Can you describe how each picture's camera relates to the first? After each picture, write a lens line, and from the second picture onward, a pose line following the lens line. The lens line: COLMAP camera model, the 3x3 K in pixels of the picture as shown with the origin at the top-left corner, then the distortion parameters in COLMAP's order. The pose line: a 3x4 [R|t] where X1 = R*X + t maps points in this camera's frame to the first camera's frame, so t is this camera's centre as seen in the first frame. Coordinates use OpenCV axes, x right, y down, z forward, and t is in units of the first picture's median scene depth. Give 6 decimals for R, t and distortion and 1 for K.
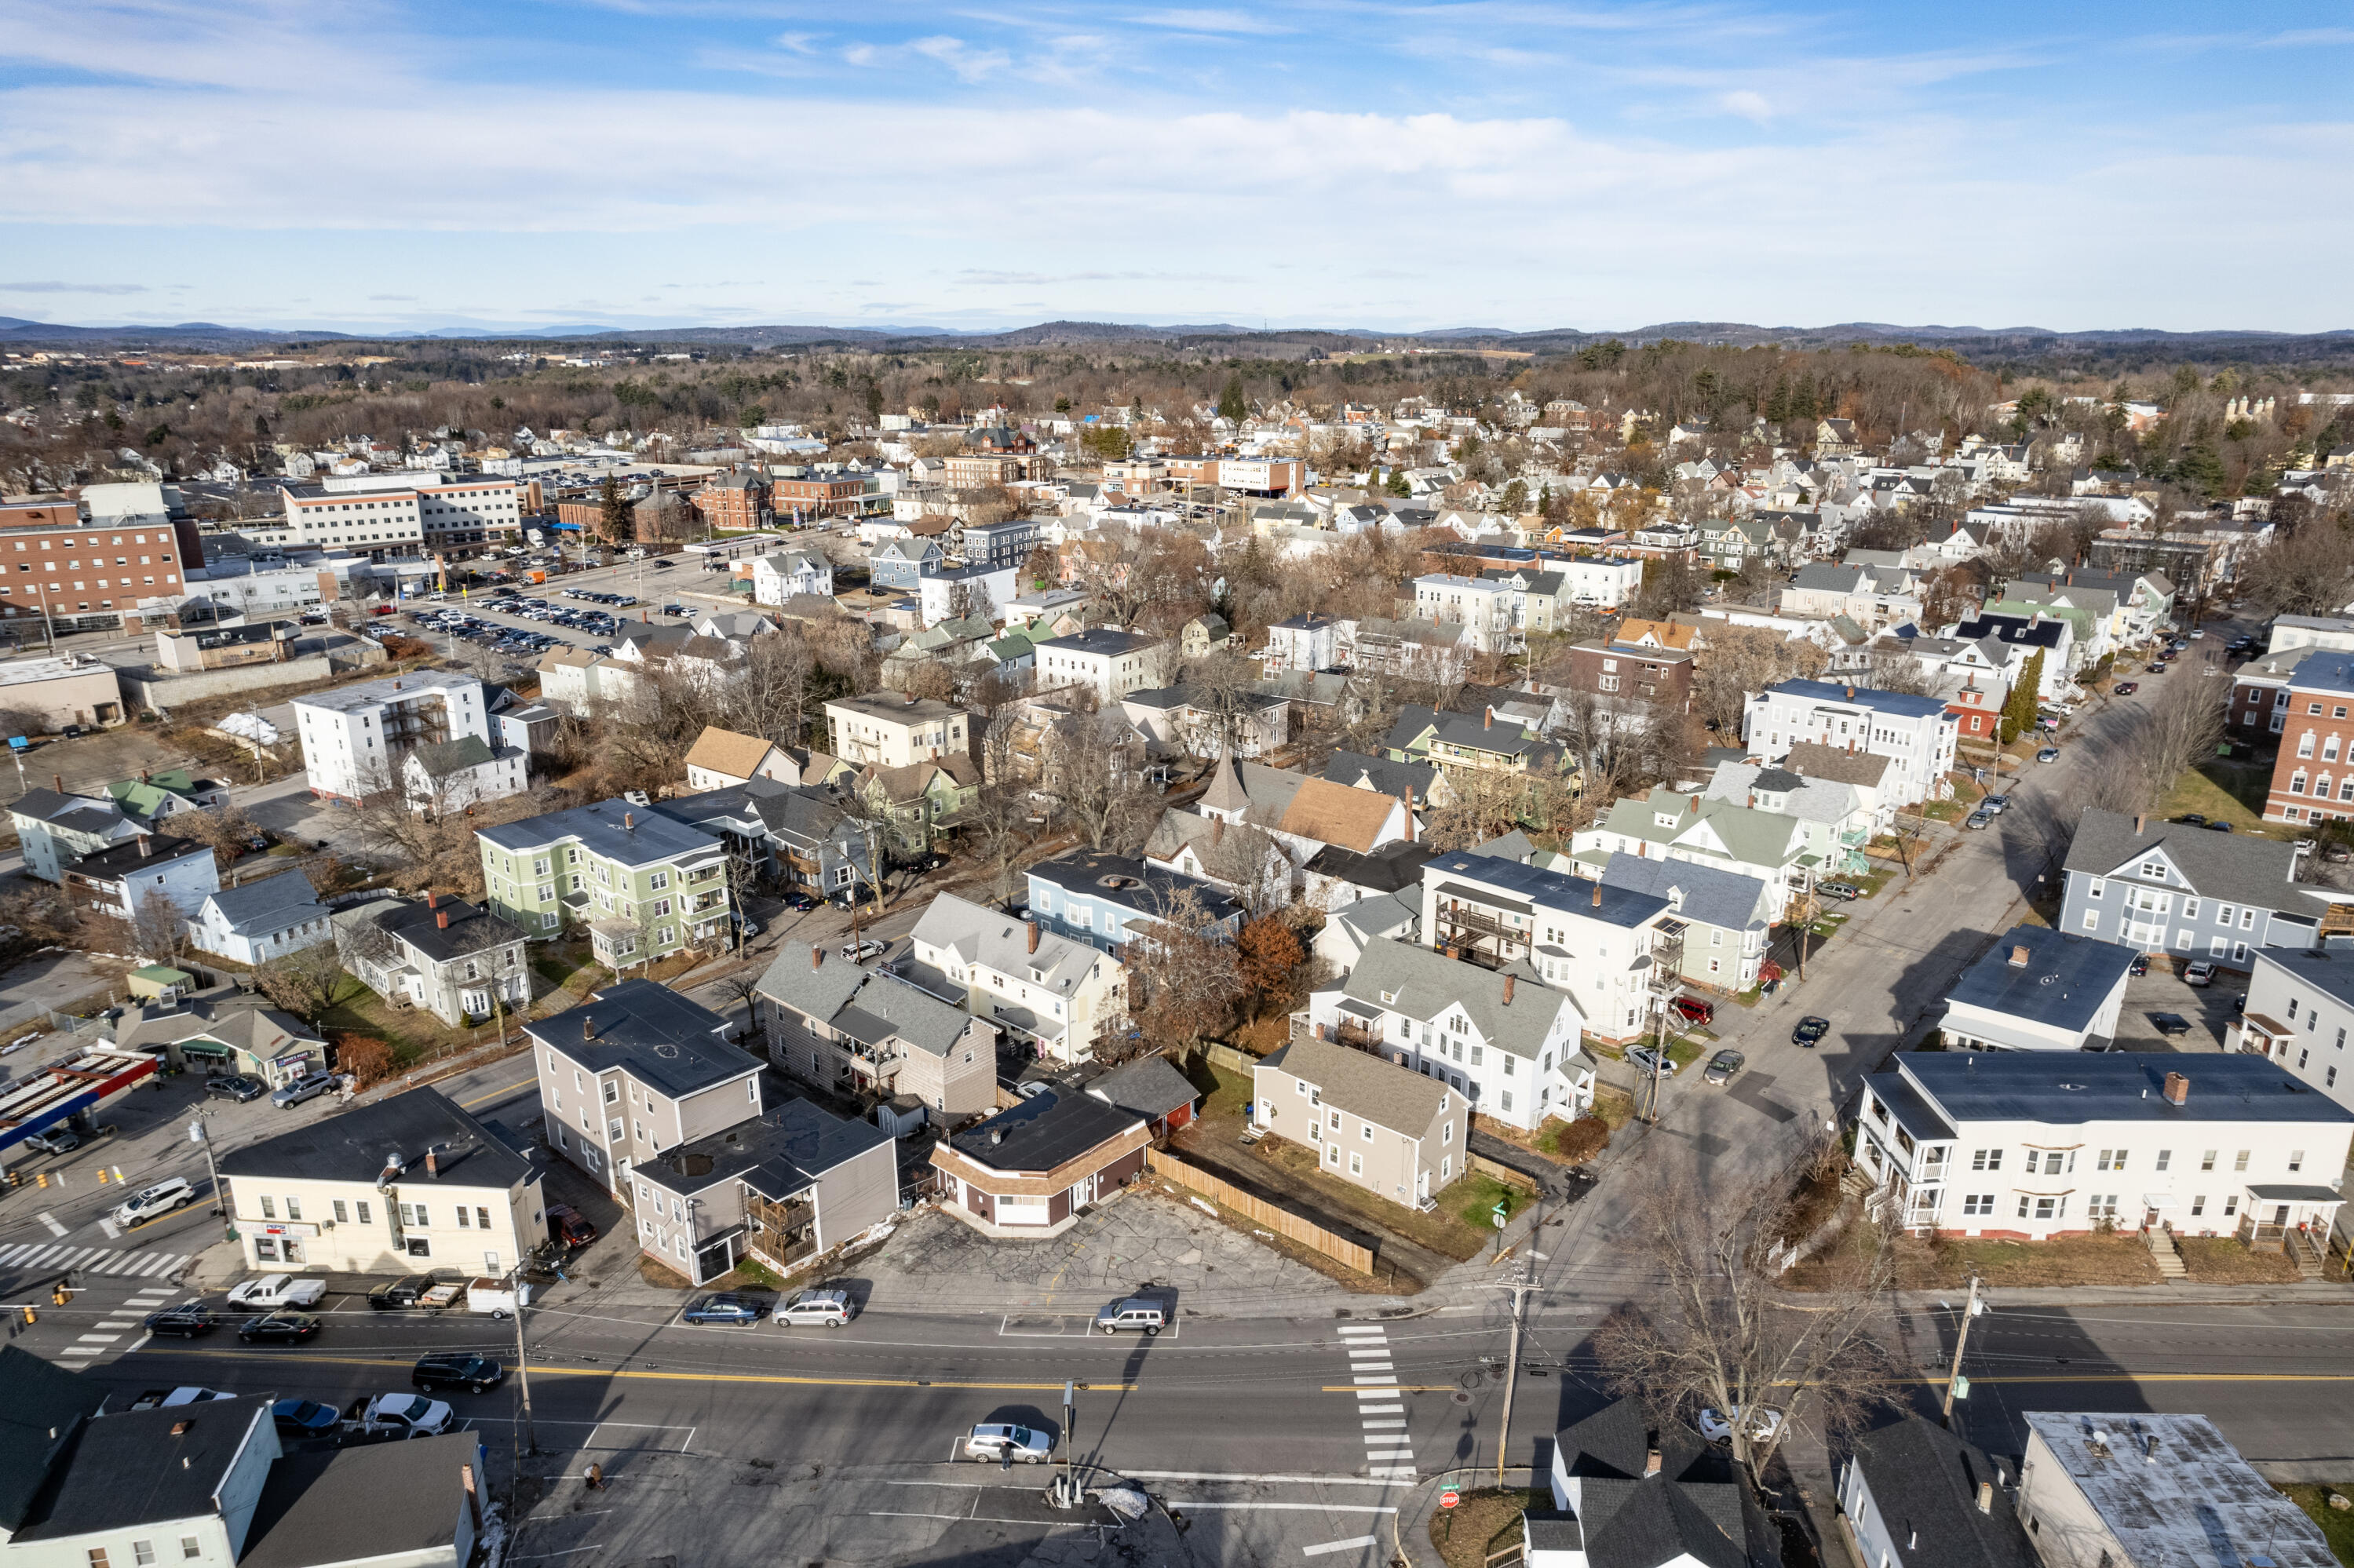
lens RADIAL K [[1500.6, 0, 1173.5], [0, 1500.6, 795.0], [0, 0, 1]] dist [-0.081193, 0.071877]
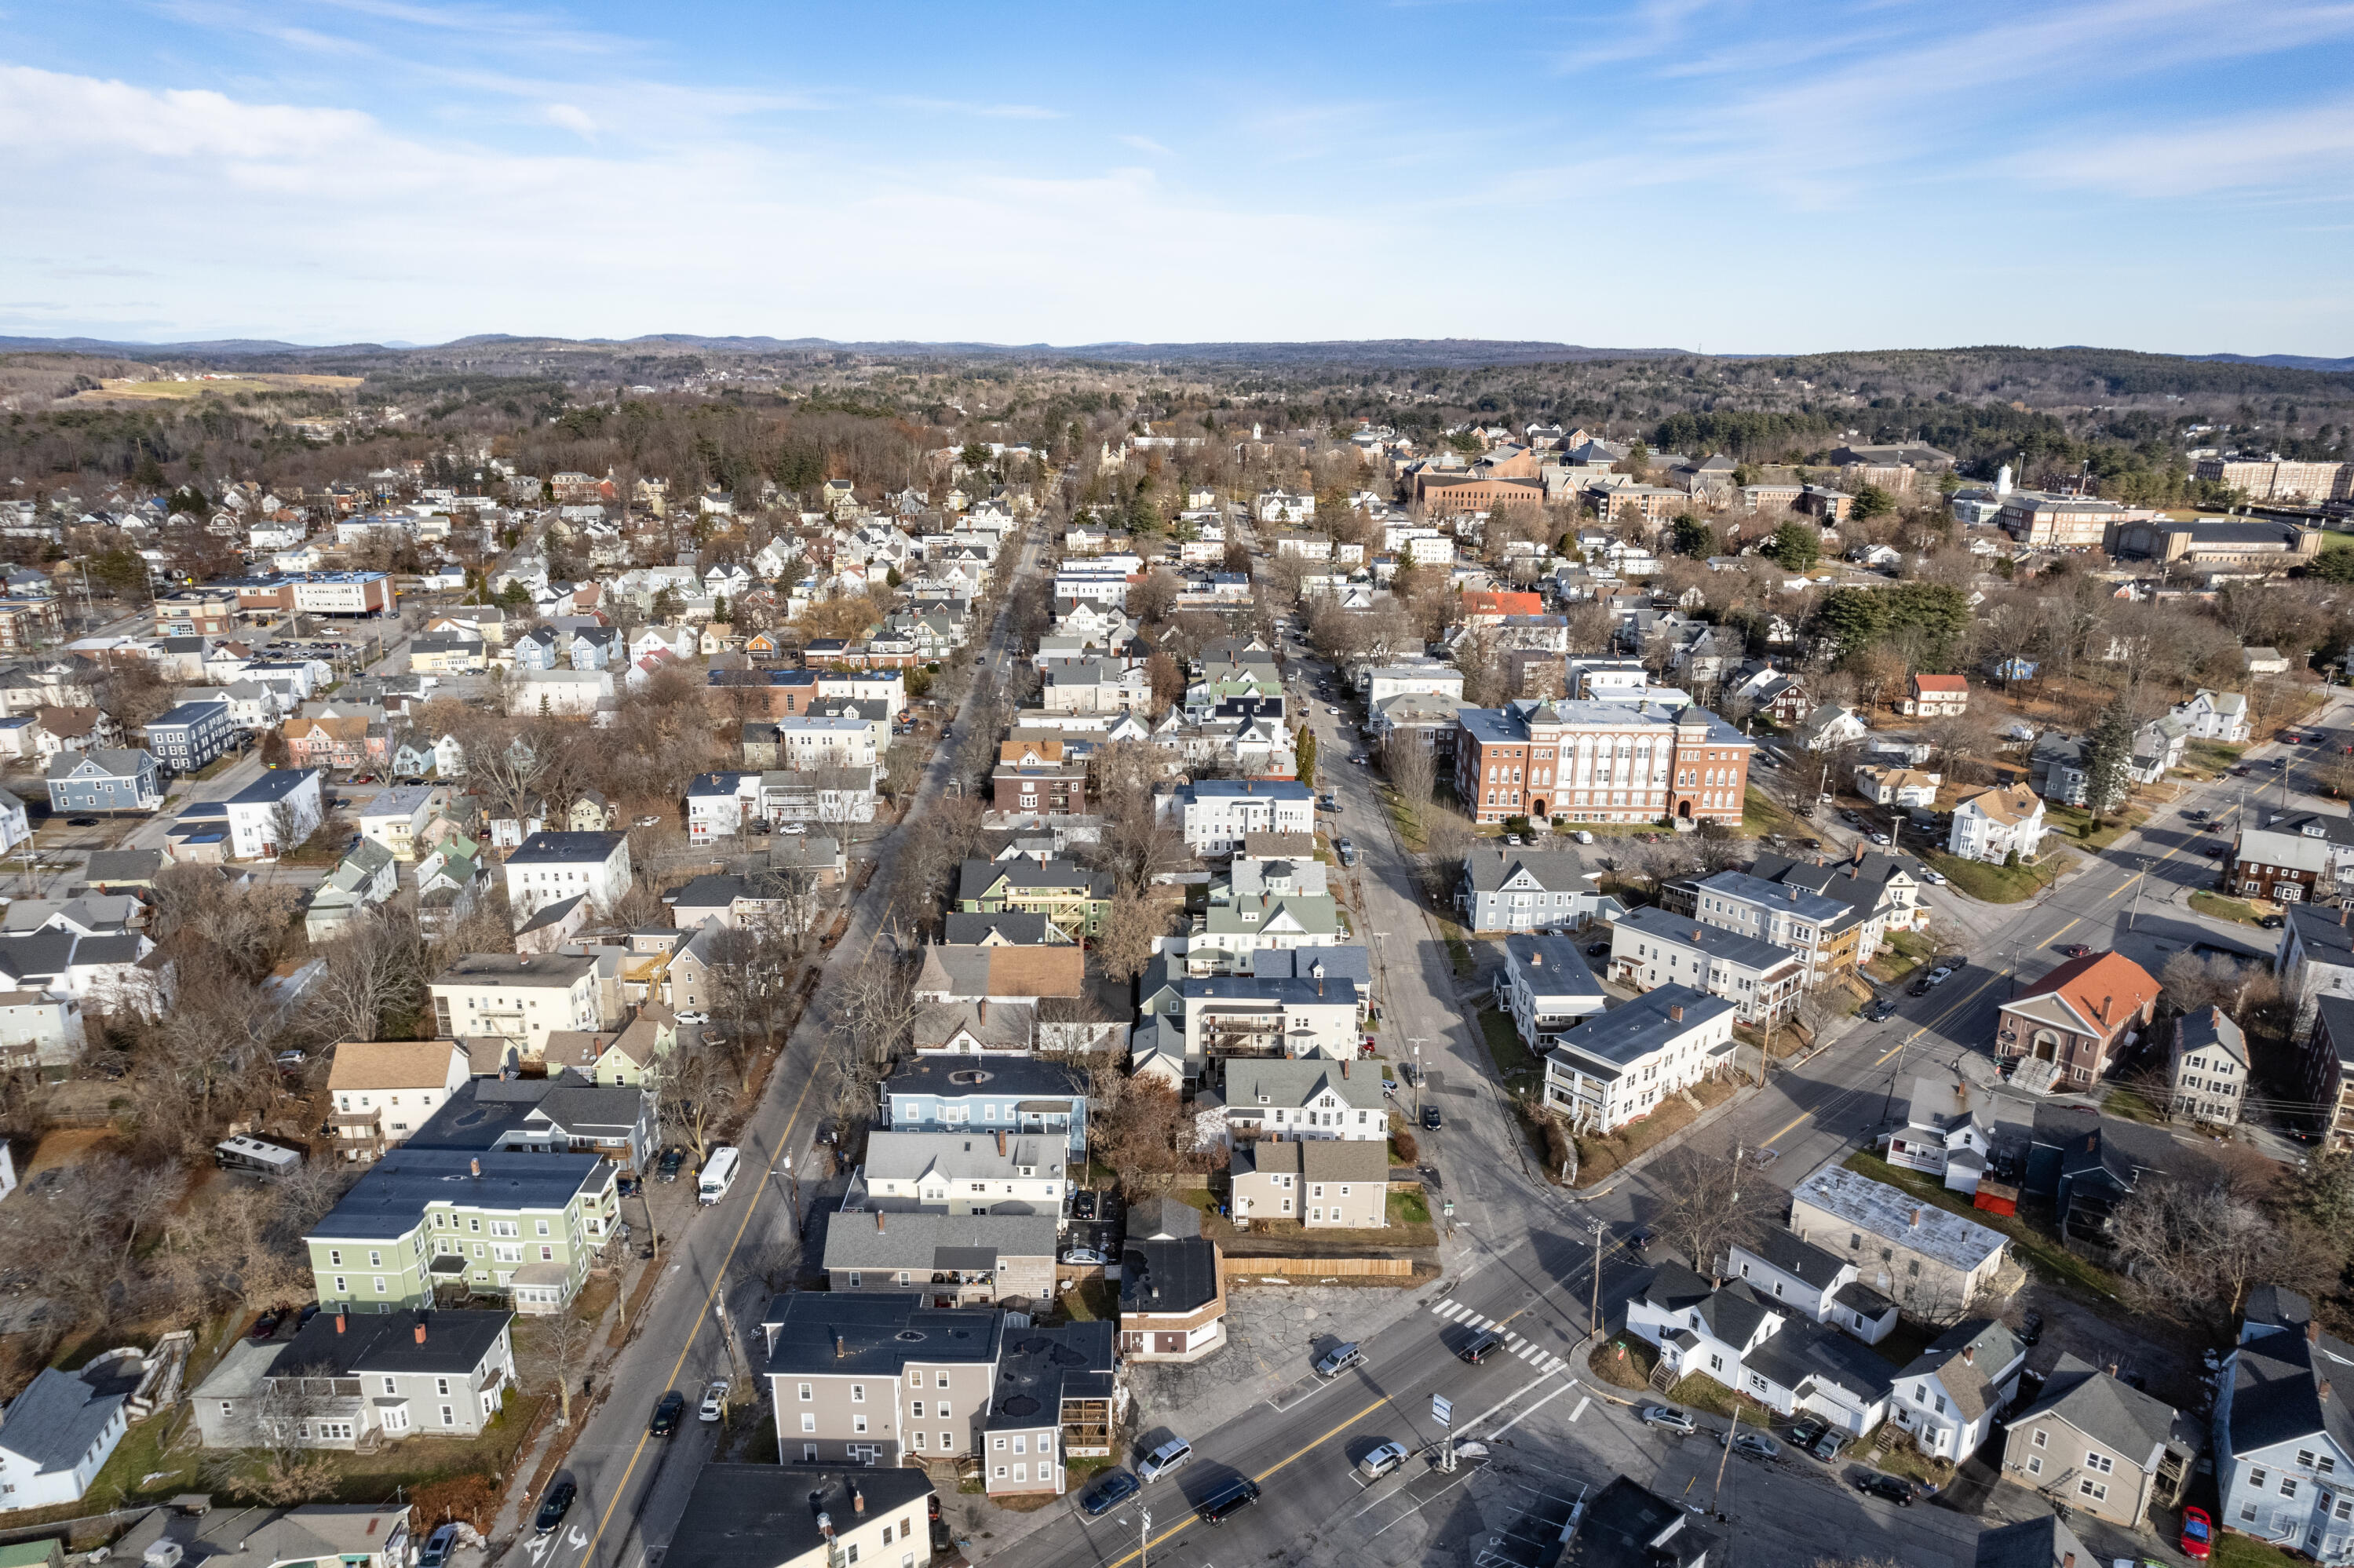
lens RADIAL K [[1493.1, 0, 1176.0], [0, 1493.1, 878.7], [0, 0, 1]] dist [-0.021638, 0.054910]
pose [[0.740553, -0.217231, 0.635918, -0.749942], [0.185803, 0.975609, 0.116895, -0.242018], [-0.645801, 0.031588, 0.762852, -0.028176]]
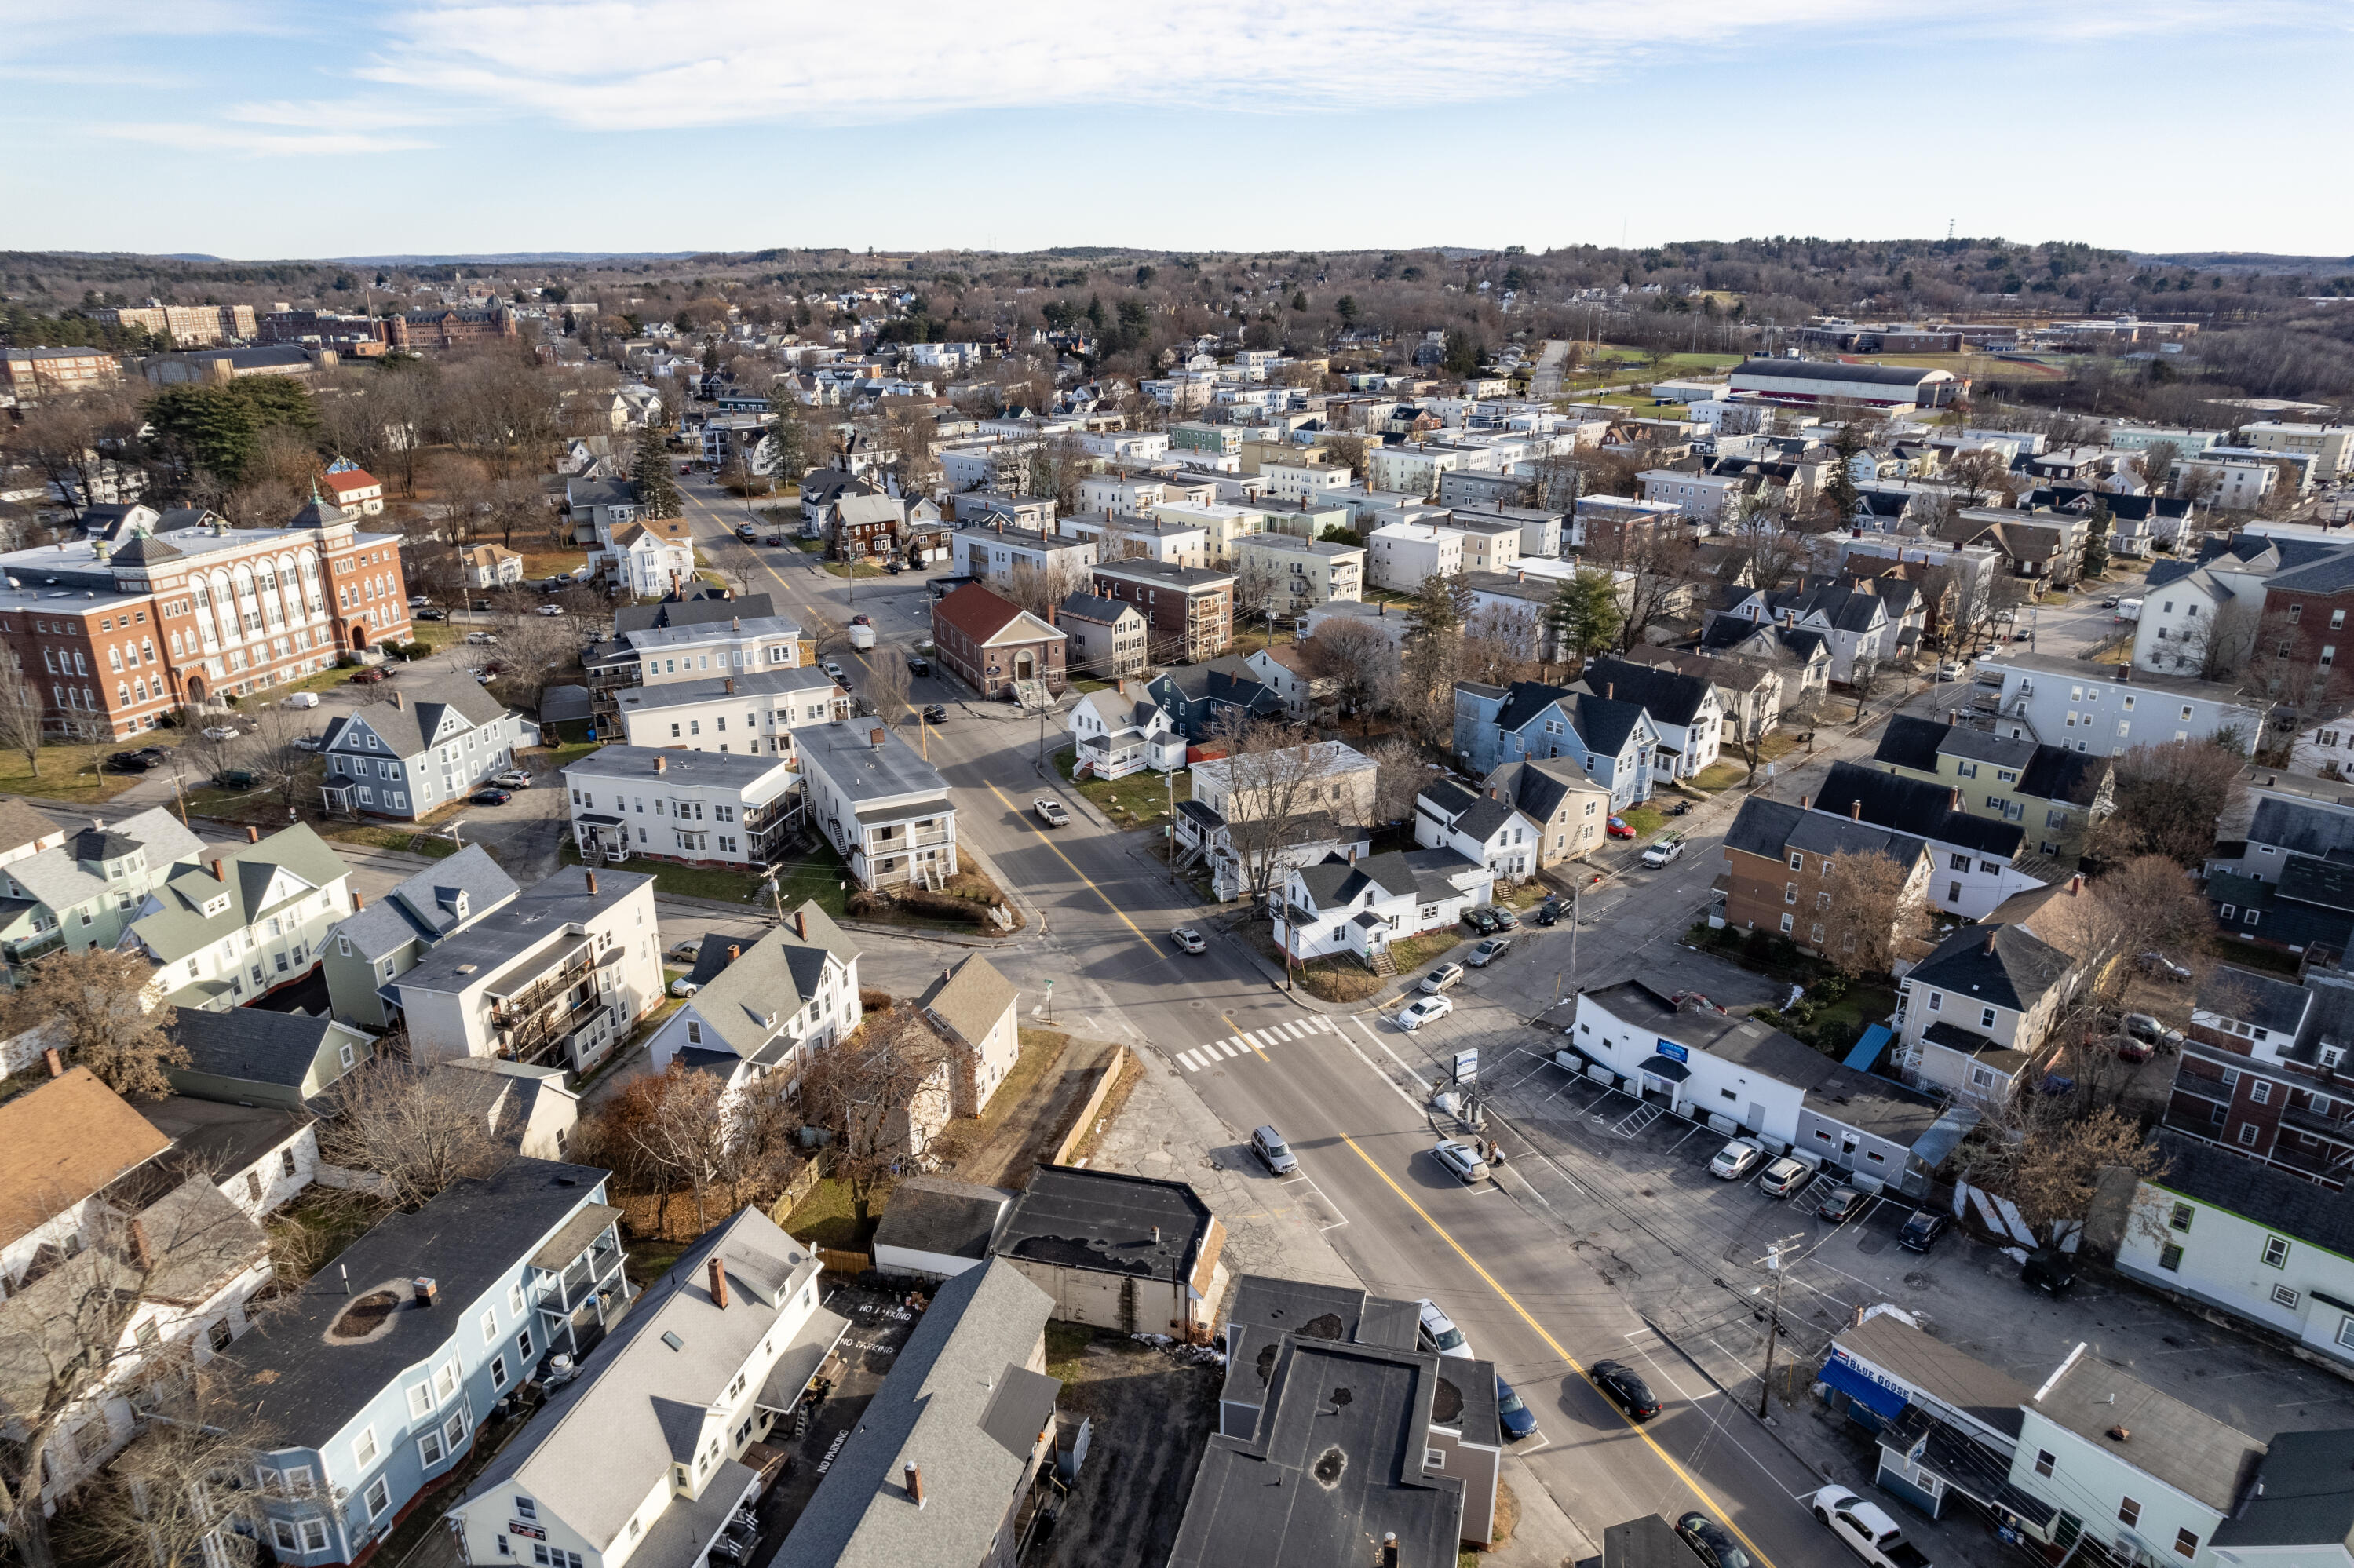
lens RADIAL K [[1537.7, 0, 1177.0], [0, 1537.7, 784.0], [0, 0, 1]] dist [-0.060717, 0.082303]
pose [[-0.459297, -0.289605, 0.839747, -0.668714], [0.269365, 0.855438, 0.442345, -0.311184], [-0.846457, 0.429366, -0.314890, 0.988920]]
